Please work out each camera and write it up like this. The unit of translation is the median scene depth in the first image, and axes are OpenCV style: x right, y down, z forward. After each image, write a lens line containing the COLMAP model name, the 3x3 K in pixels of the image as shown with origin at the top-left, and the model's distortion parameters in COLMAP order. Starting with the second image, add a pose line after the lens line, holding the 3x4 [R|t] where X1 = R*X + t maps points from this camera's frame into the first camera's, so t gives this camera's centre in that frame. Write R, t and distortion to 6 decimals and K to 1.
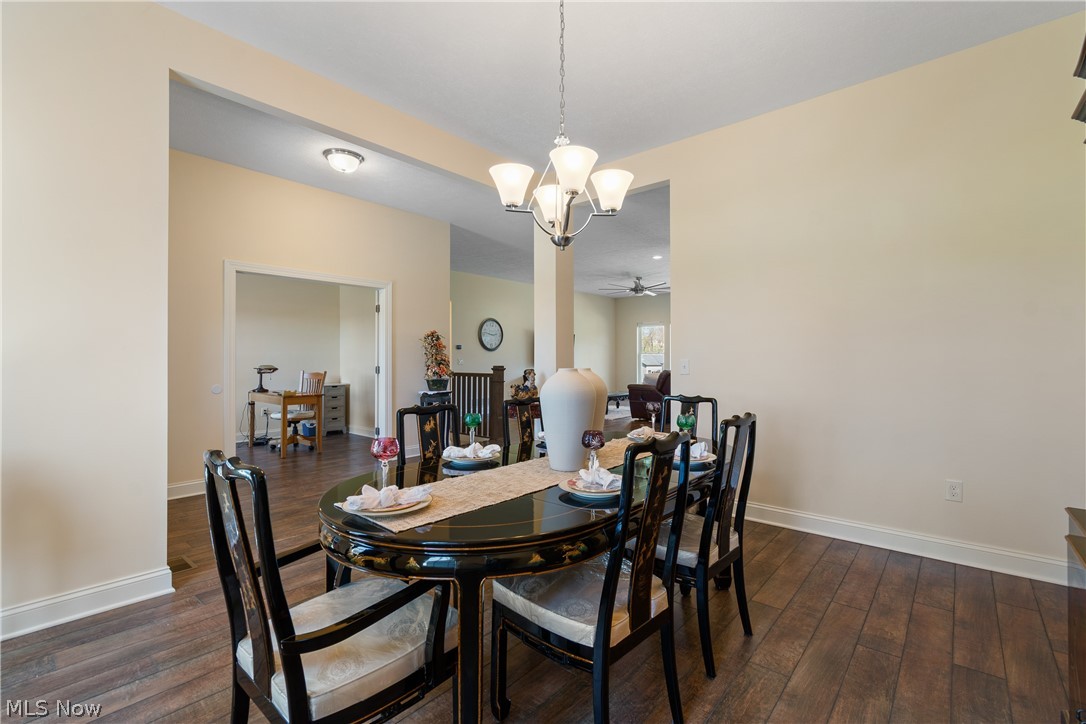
lens RADIAL K [[481.9, 0, 564.6], [0, 481.9, 364.0], [0, 0, 1]] dist [0.004609, -0.002772]
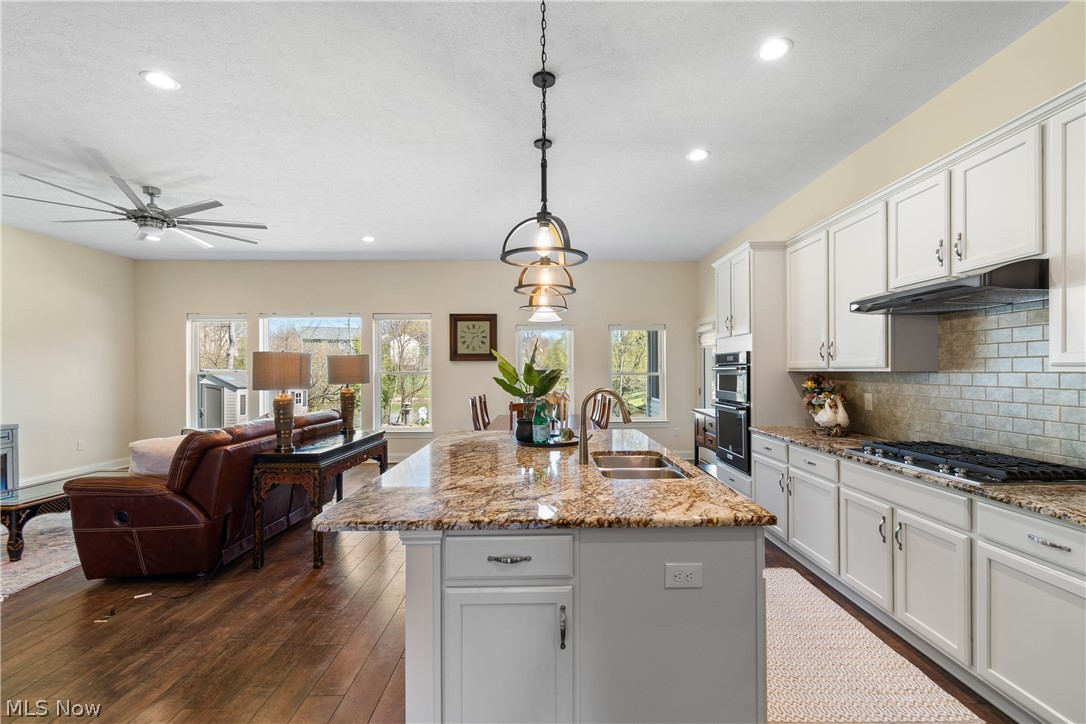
lens RADIAL K [[481.9, 0, 554.3], [0, 481.9, 368.4], [0, 0, 1]] dist [0.004609, -0.002772]
pose [[0.751035, 0.003825, 0.660251, 0.229113], [0.008901, 0.999834, -0.015917, -0.033285], [-0.660202, 0.017831, 0.750876, 0.775293]]
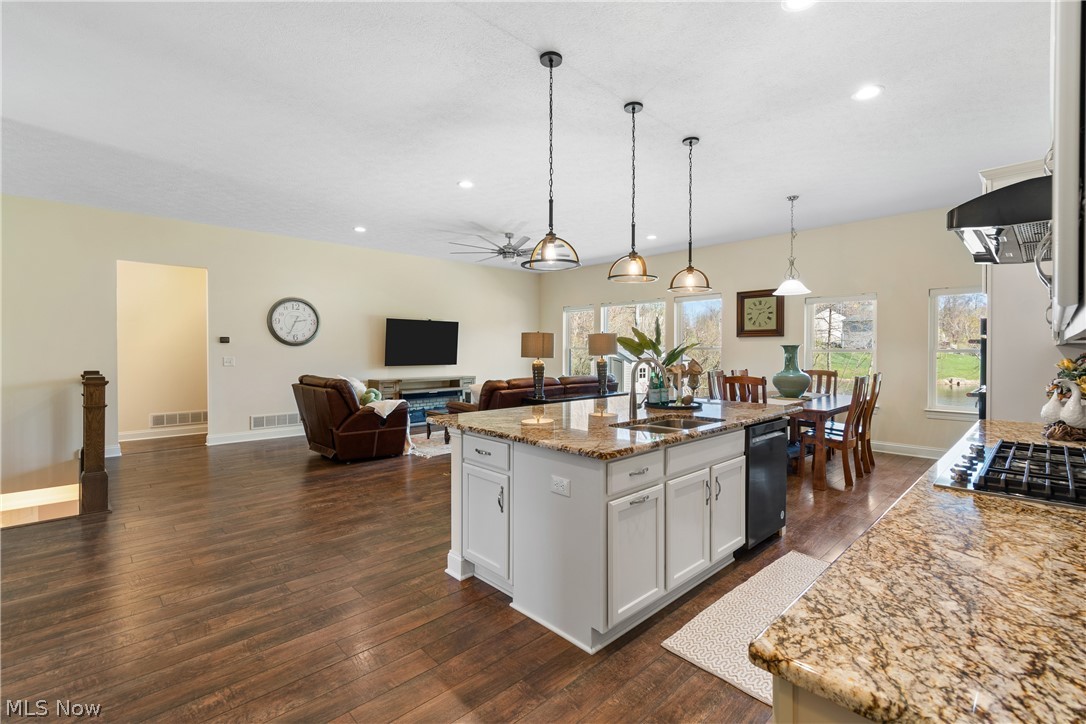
lens RADIAL K [[481.9, 0, 557.2], [0, 481.9, 351.4], [0, 0, 1]] dist [0.004609, -0.002772]
pose [[0.994565, 0.005066, -0.103992, 0.466405], [-0.005812, 0.999959, -0.006872, -0.026139], [0.103953, 0.007439, 0.994554, 0.577672]]
